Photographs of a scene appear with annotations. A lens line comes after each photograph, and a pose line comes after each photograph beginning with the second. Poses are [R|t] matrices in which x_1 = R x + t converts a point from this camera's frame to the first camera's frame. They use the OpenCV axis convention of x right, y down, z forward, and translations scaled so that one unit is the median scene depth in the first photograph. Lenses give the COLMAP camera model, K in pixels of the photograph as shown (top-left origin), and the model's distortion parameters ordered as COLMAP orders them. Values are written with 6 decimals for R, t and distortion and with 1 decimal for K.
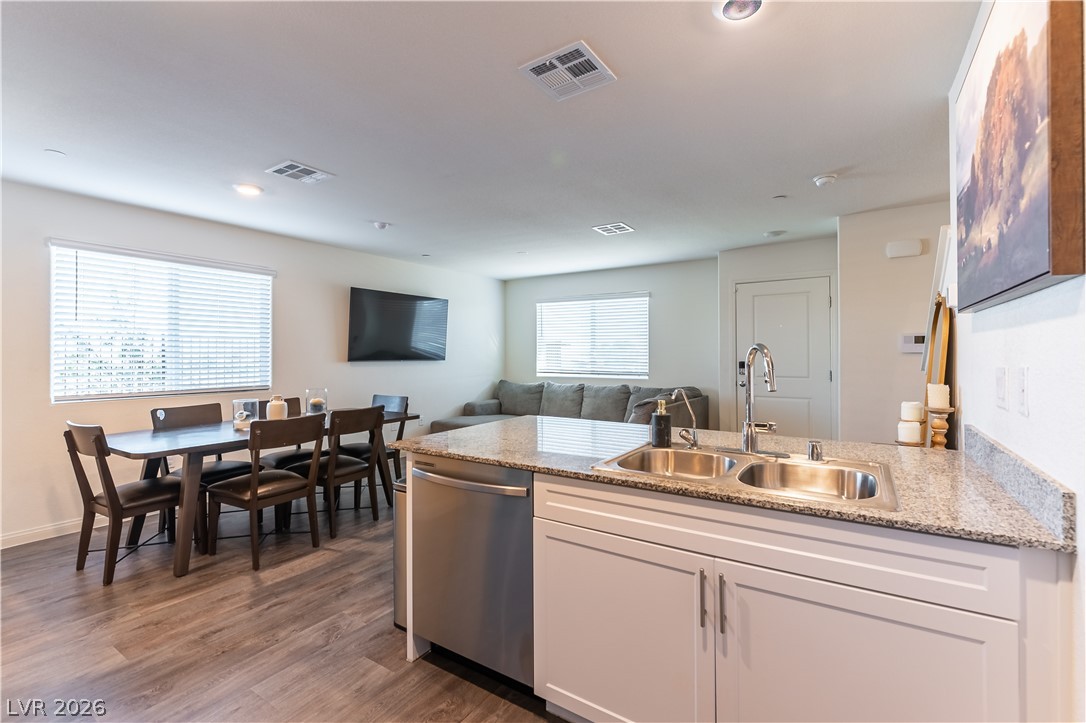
lens RADIAL K [[476.0, 0, 545.2], [0, 476.0, 358.9], [0, 0, 1]] dist [-0.000738, -0.000084]
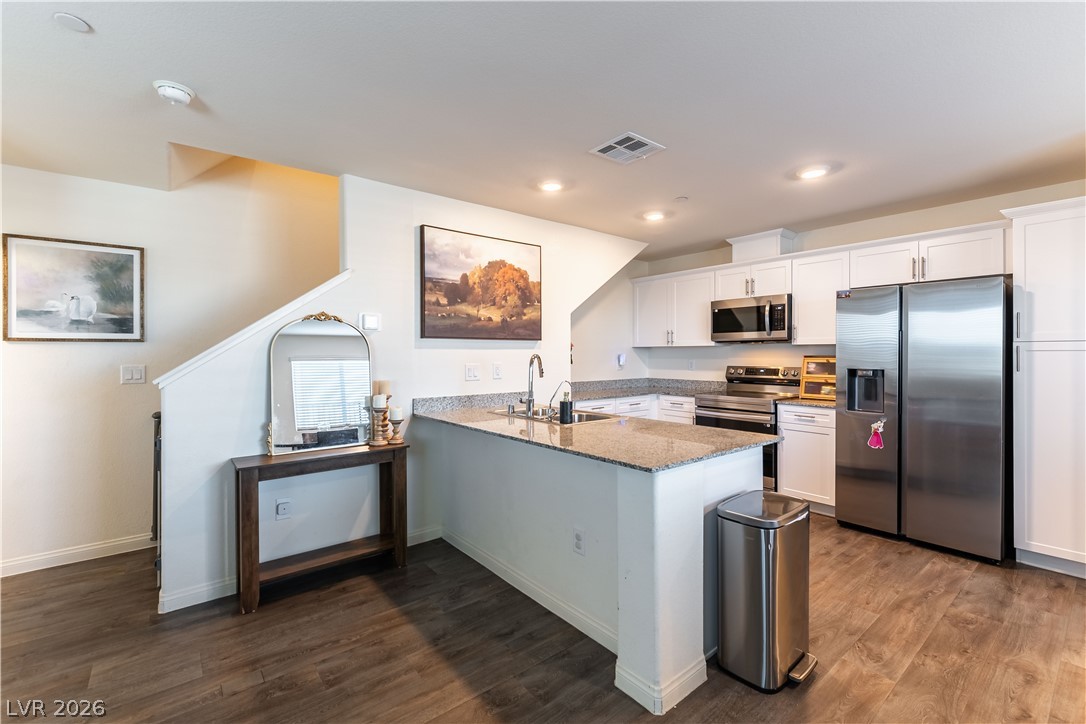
lens RADIAL K [[468.1, 0, 549.0], [0, 468.1, 353.6], [0, 0, 1]] dist [-0.000100, -0.000060]
pose [[-0.956178, 0.005025, 0.292742, -0.044907], [0.007678, 0.999939, 0.007914, -0.015358], [-0.292685, 0.009814, -0.956159, 0.859946]]
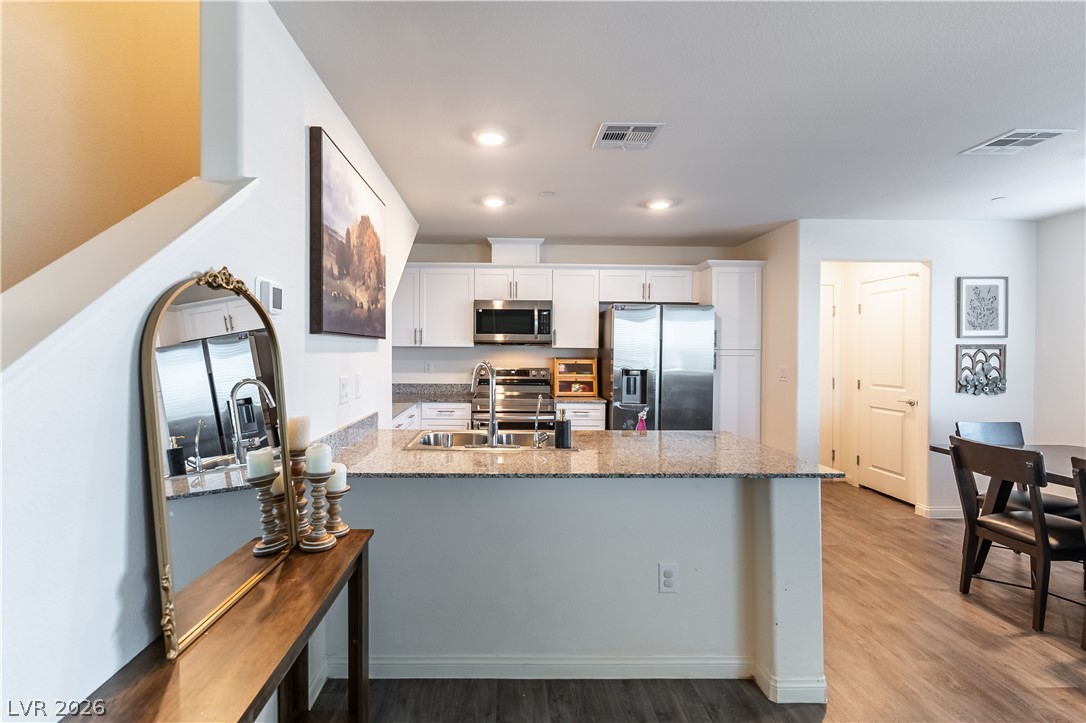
lens RADIAL K [[500.6, 0, 514.4], [0, 500.6, 354.0], [0, 0, 1]] dist [-0.000155, -0.000326]
pose [[-0.825373, 0.002324, -0.564584, 0.377295], [-0.009304, 0.999800, 0.017716, -0.024921], [0.564512, 0.019875, -0.825186, 0.701966]]
